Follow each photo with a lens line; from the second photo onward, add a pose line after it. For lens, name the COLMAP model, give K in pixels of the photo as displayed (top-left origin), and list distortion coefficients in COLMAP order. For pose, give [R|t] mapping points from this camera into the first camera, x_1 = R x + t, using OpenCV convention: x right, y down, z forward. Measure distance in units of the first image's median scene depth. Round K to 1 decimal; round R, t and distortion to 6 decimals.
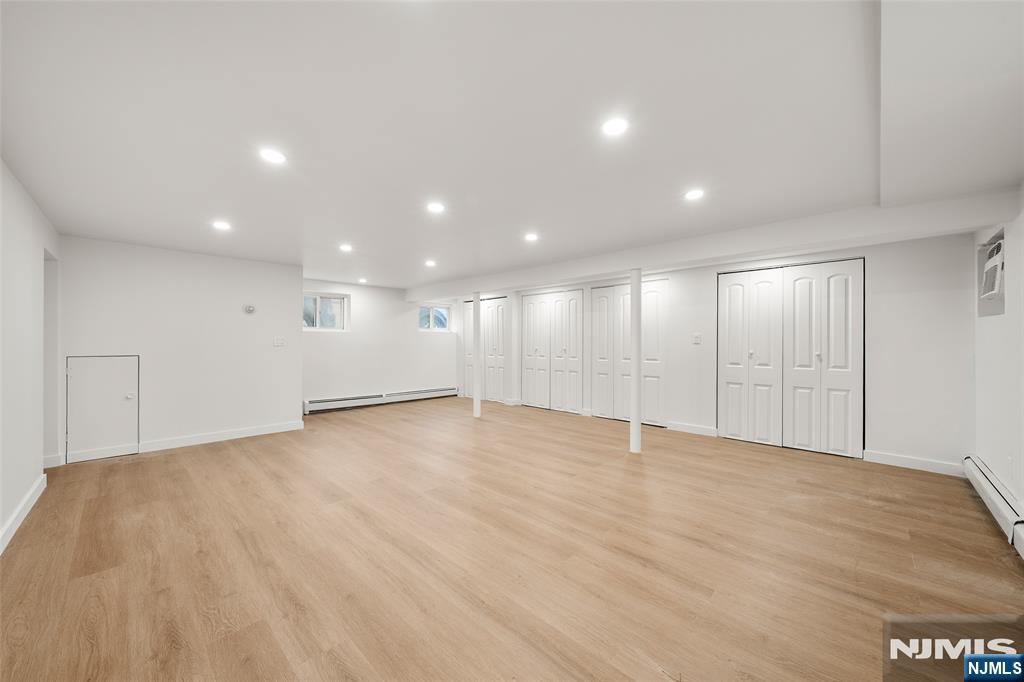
lens RADIAL K [[372.4, 0, 516.2], [0, 372.4, 340.4], [0, 0, 1]] dist [0.000105, 0.000260]
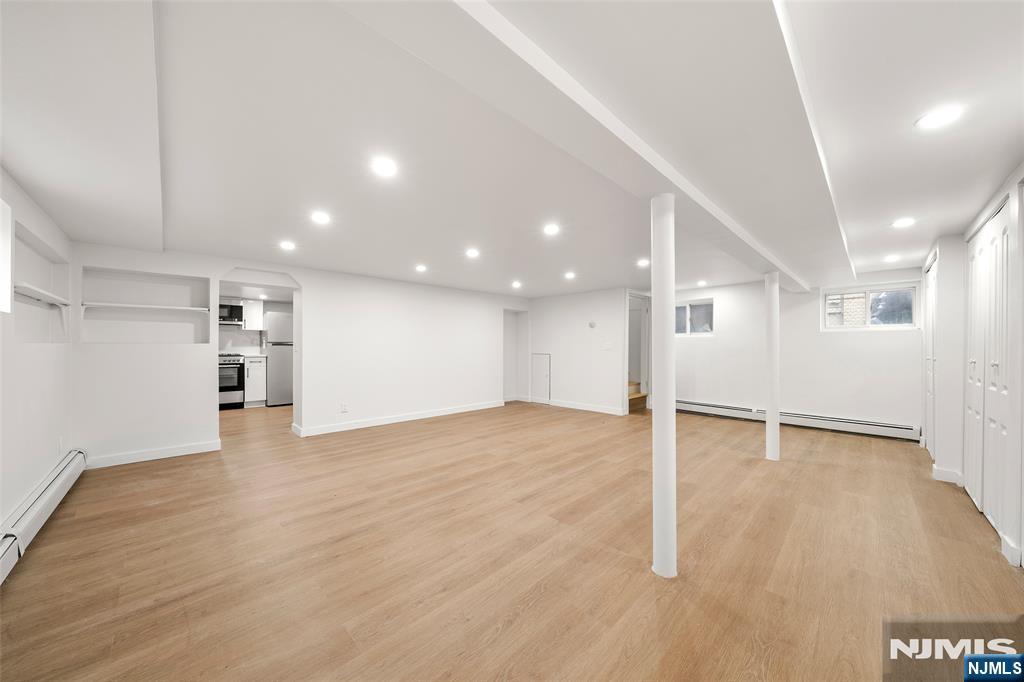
lens RADIAL K [[355.9, 0, 518.0], [0, 355.9, 349.9], [0, 0, 1]] dist [-0.002418, -0.000121]
pose [[-0.024633, 0.006738, -0.999674, 1.237487], [0.004093, 0.999970, 0.006639, 0.009342], [0.999688, -0.003929, -0.024660, 1.295069]]
